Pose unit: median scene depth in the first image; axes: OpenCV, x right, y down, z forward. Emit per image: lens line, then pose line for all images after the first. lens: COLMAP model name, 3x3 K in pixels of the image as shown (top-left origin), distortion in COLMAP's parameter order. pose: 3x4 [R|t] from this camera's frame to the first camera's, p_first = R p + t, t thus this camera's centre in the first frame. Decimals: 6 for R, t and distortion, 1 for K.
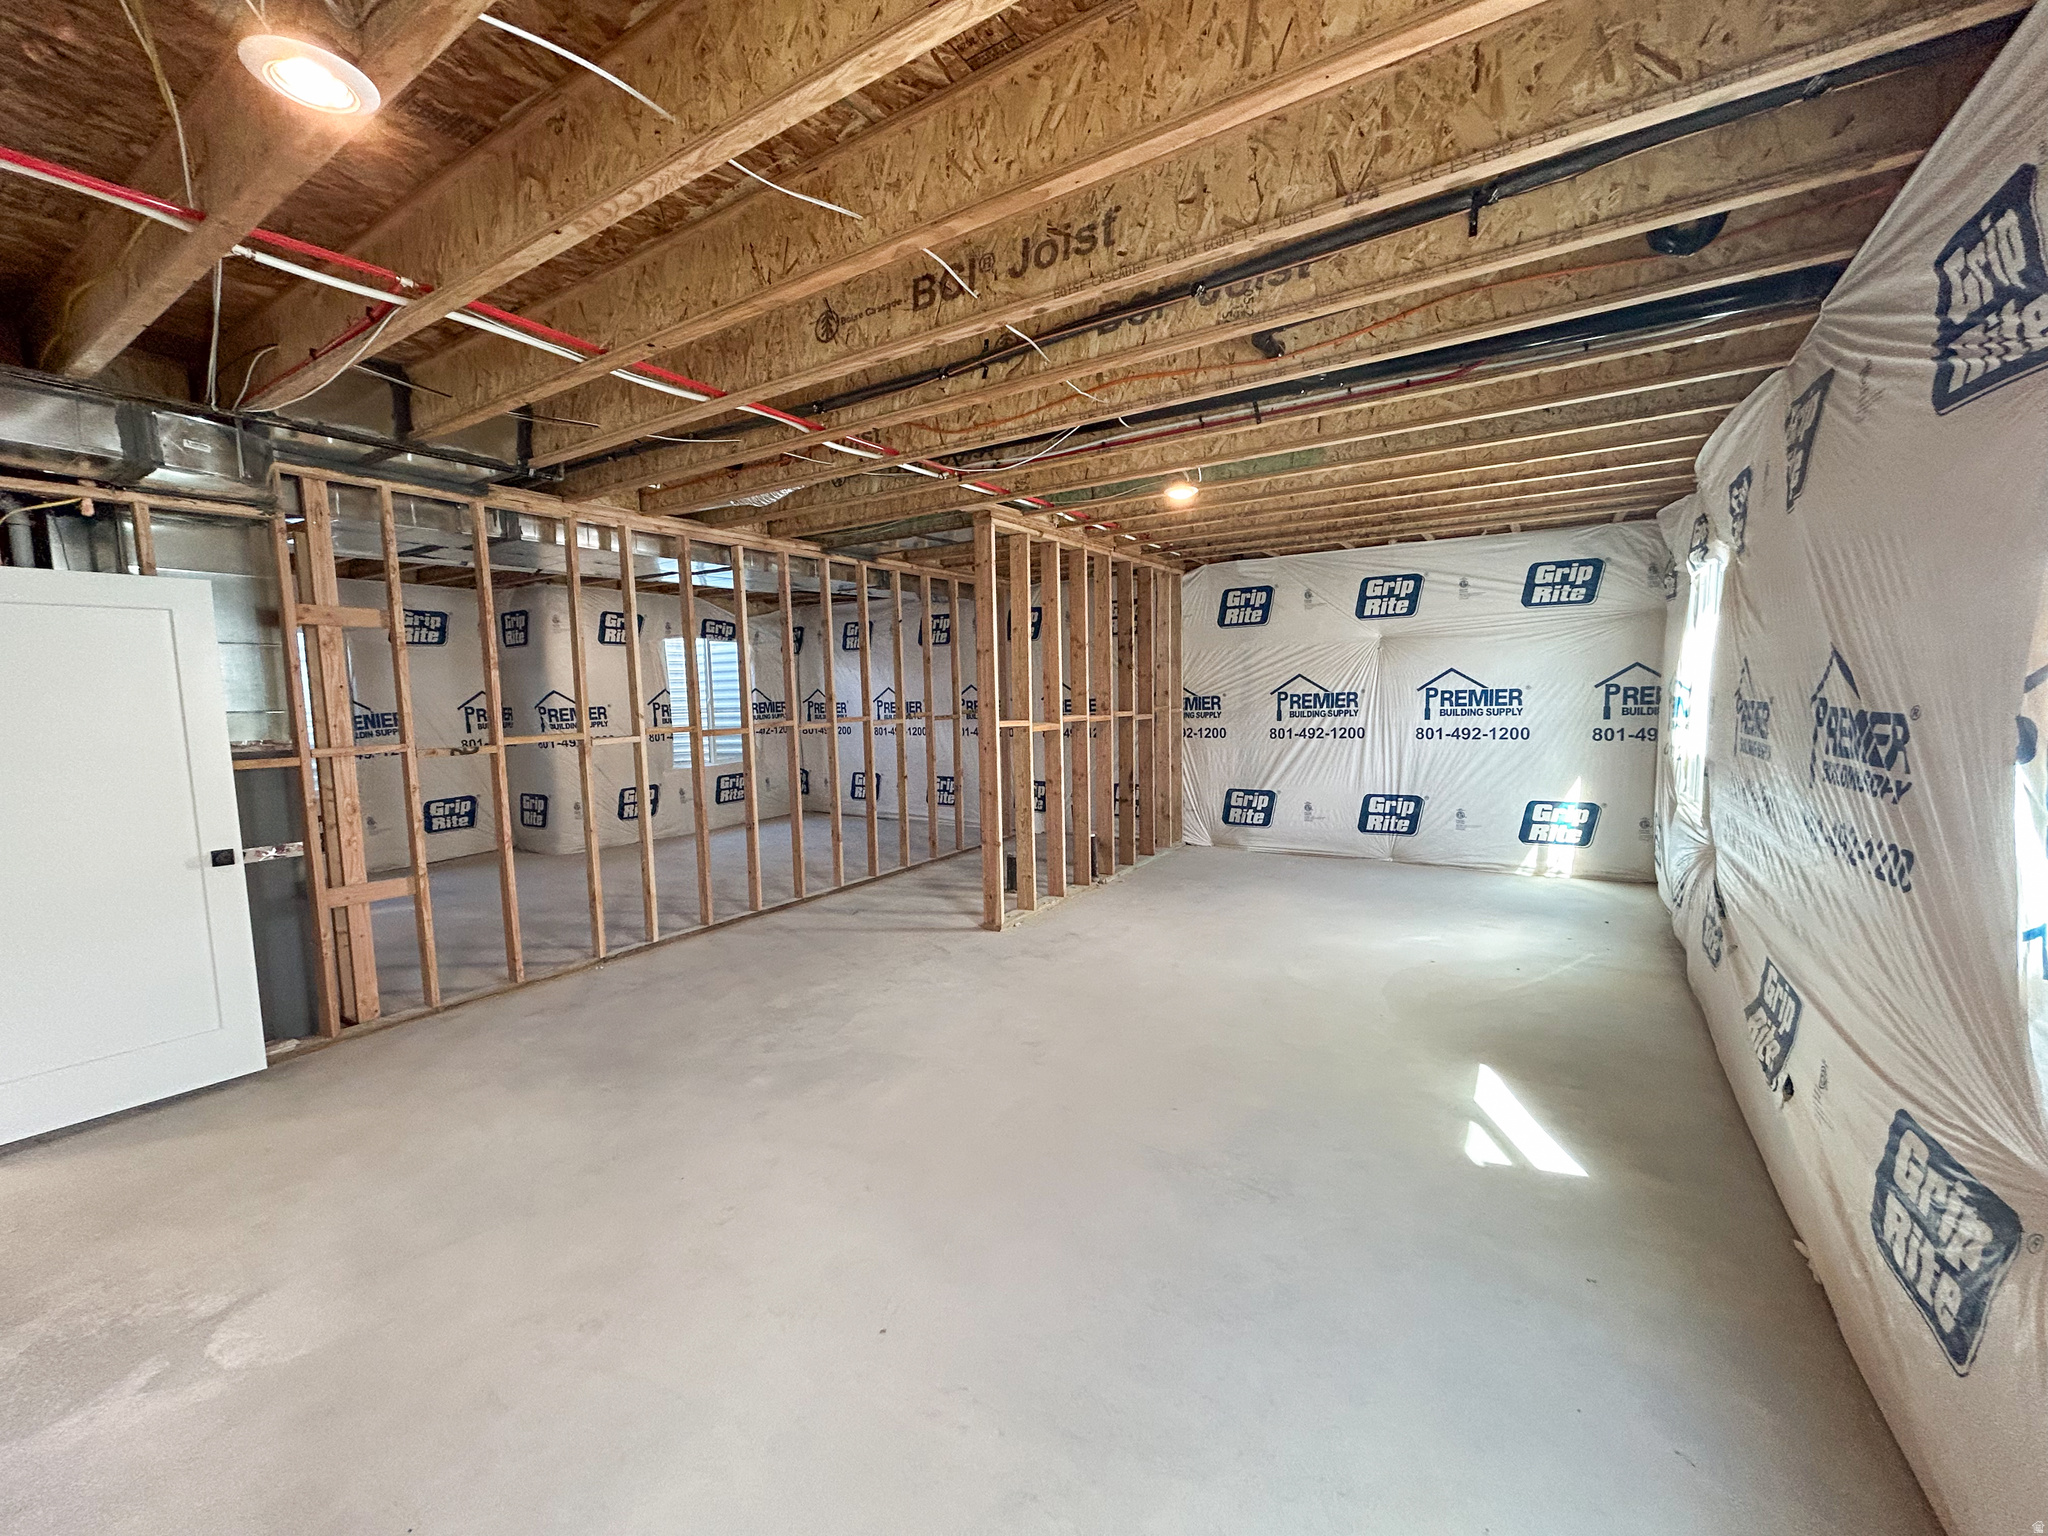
lens RADIAL K [[823.3, 0, 1018.6], [0, 823.3, 780.3], [0, 0, 1]] dist [-0.002425, 0.000397]
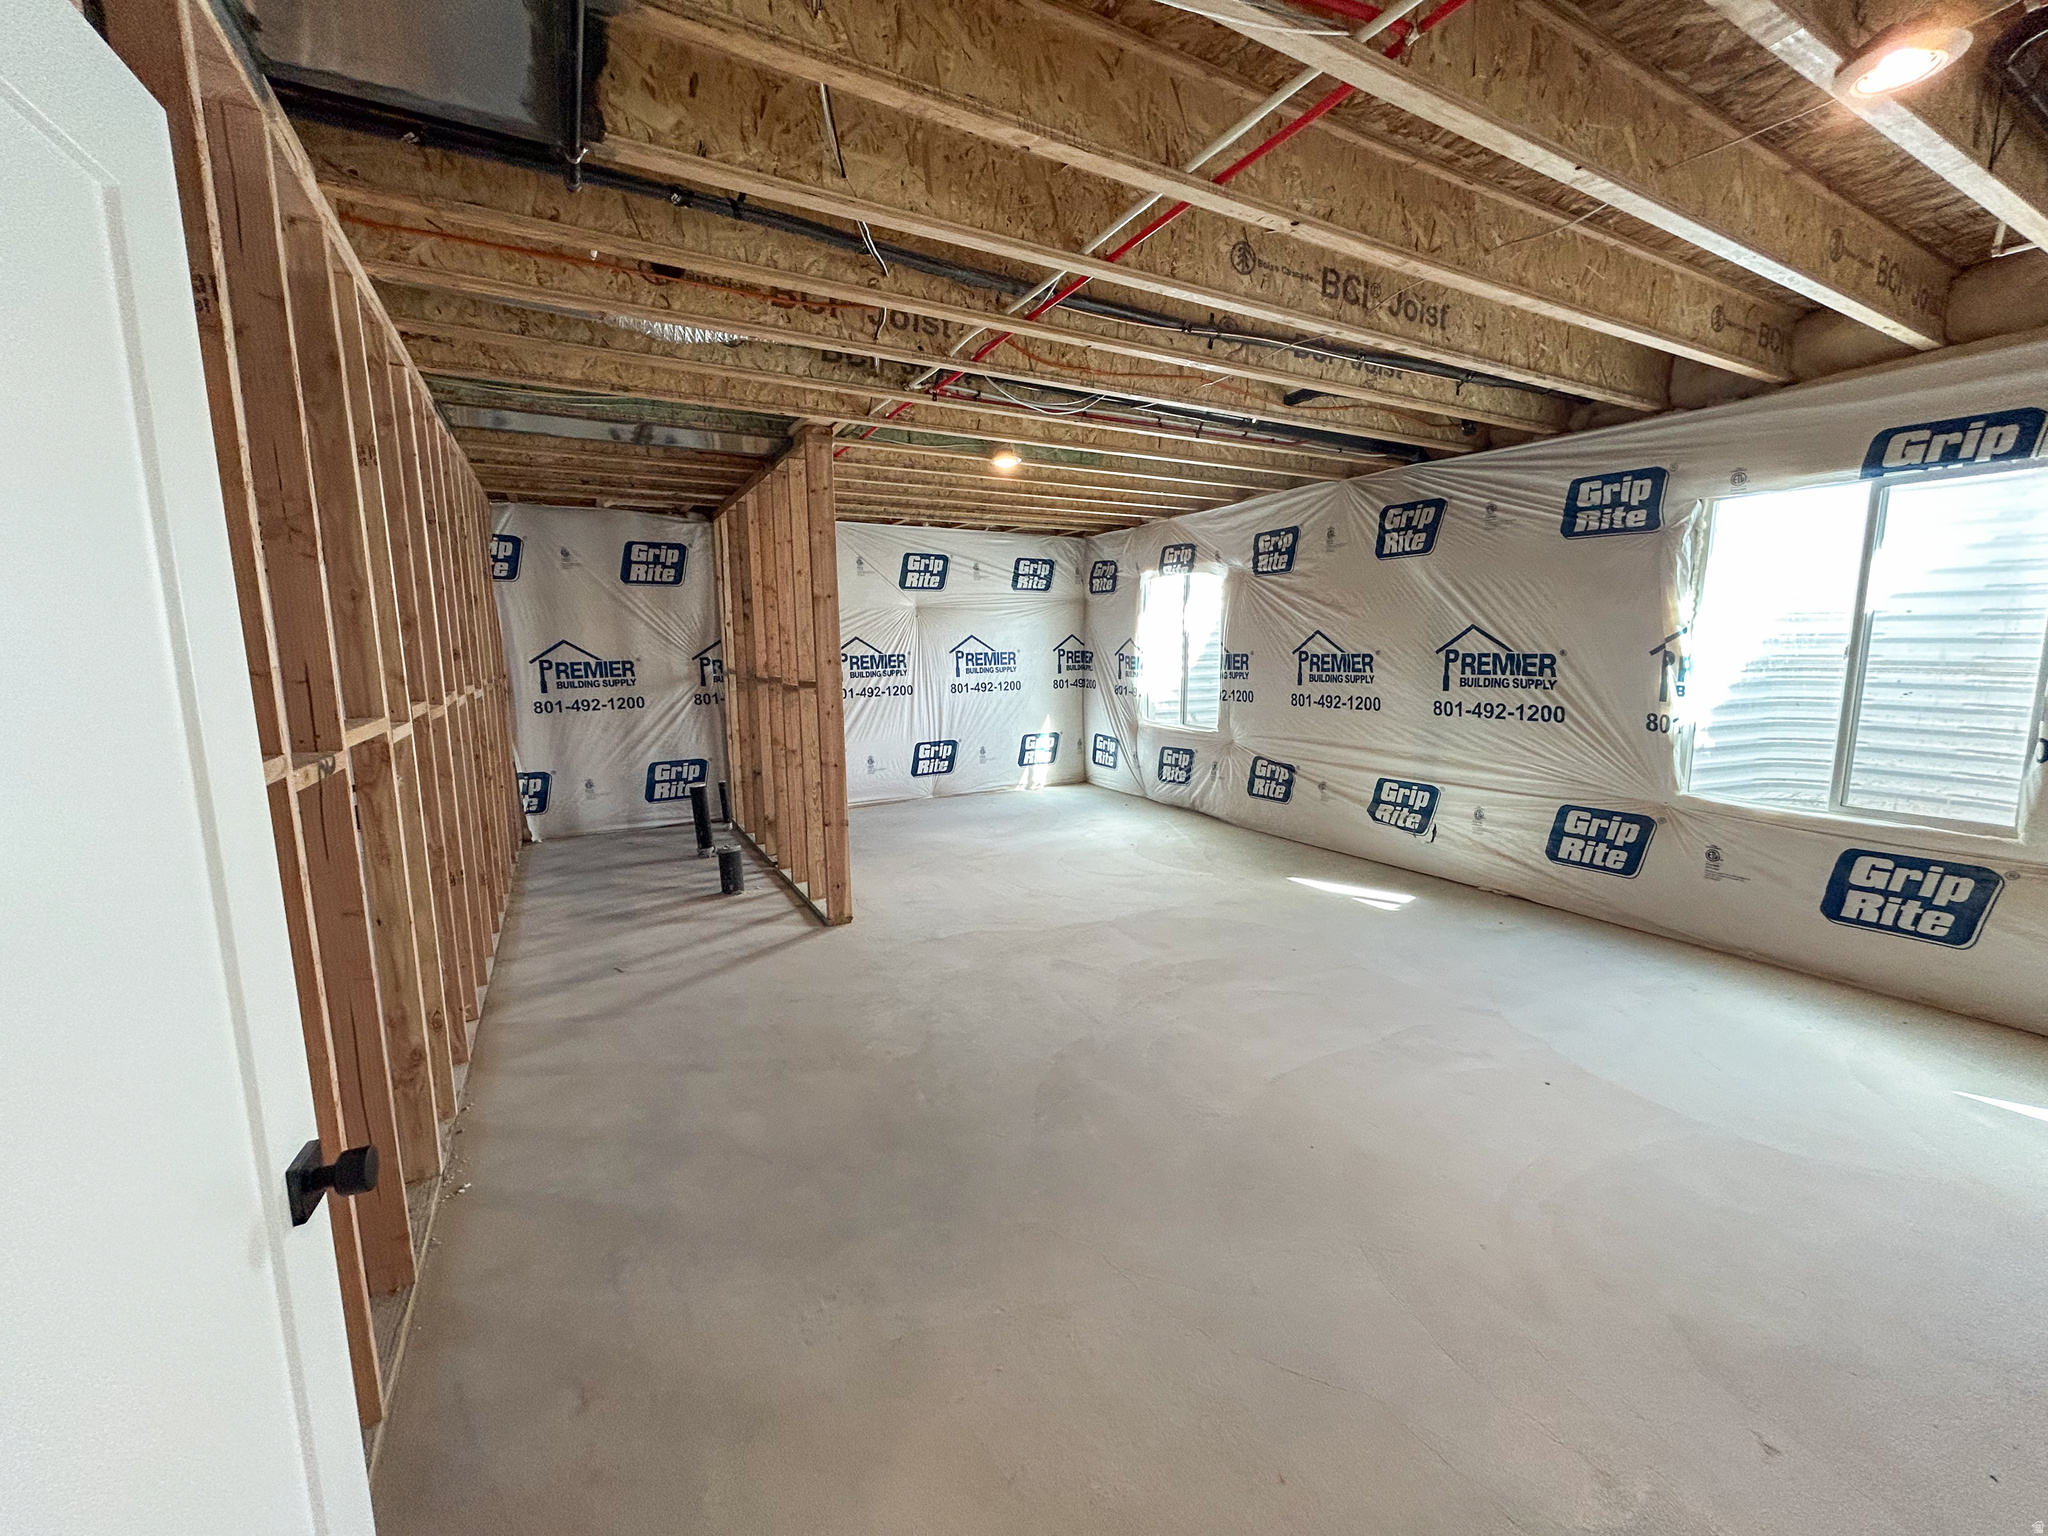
lens RADIAL K [[823.3, 0, 1021.9], [0, 823.3, 770.3], [0, 0, 1]] dist [-0.002425, 0.000397]
pose [[0.481239, -0.112983, 0.869278, -0.573298], [0.096037, 0.992485, 0.075830, -0.020735], [-0.871313, 0.046990, 0.488473, 0.349669]]
